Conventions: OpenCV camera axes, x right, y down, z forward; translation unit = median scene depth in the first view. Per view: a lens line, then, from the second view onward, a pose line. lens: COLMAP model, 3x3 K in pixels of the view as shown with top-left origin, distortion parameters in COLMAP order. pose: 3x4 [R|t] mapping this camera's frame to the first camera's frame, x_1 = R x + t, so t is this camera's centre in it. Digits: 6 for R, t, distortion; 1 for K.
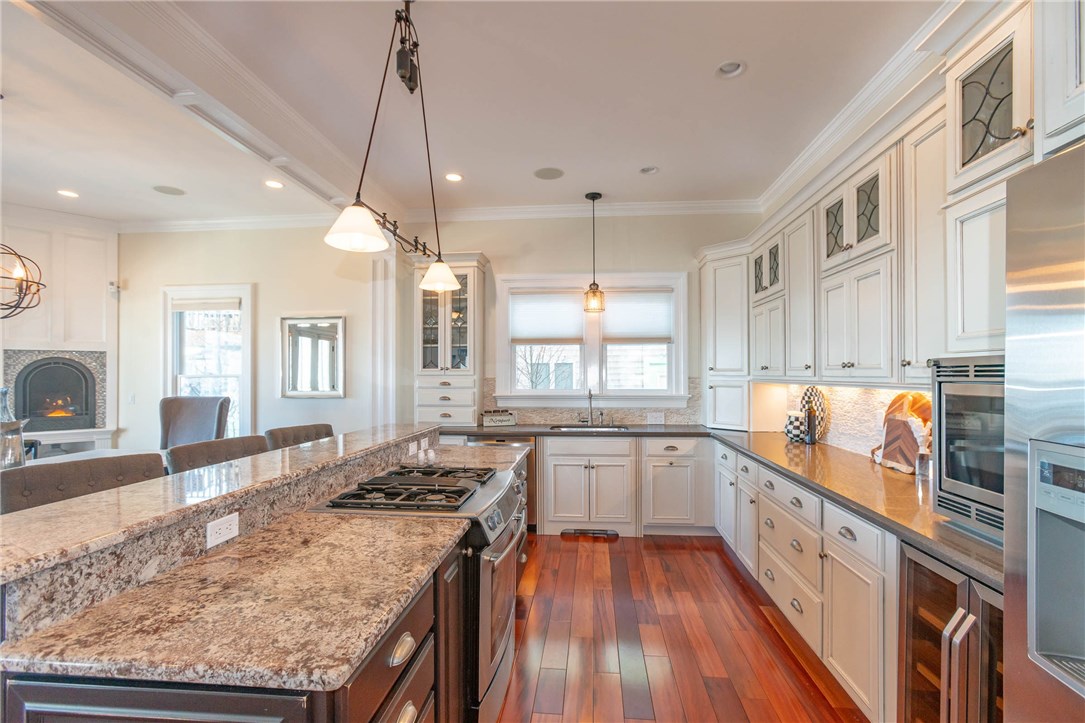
lens RADIAL K [[494.2, 0, 552.6], [0, 494.2, 371.6], [0, 0, 1]] dist [-0.027051, 0.014181]
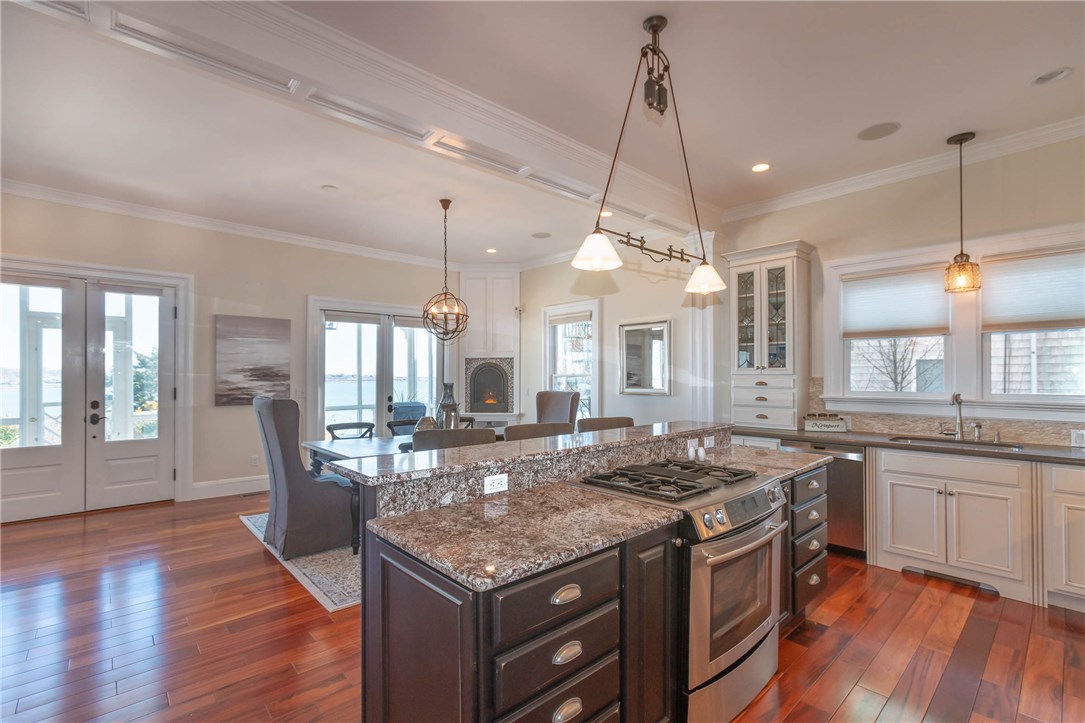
lens RADIAL K [[494.2, 0, 540.3], [0, 494.2, 370.9], [0, 0, 1]] dist [-0.027051, 0.014181]
pose [[0.737181, -0.005037, -0.675677, 0.128004], [0.005288, 0.999985, -0.001685, -0.000506], [0.675675, -0.002331, 0.737196, 0.008658]]
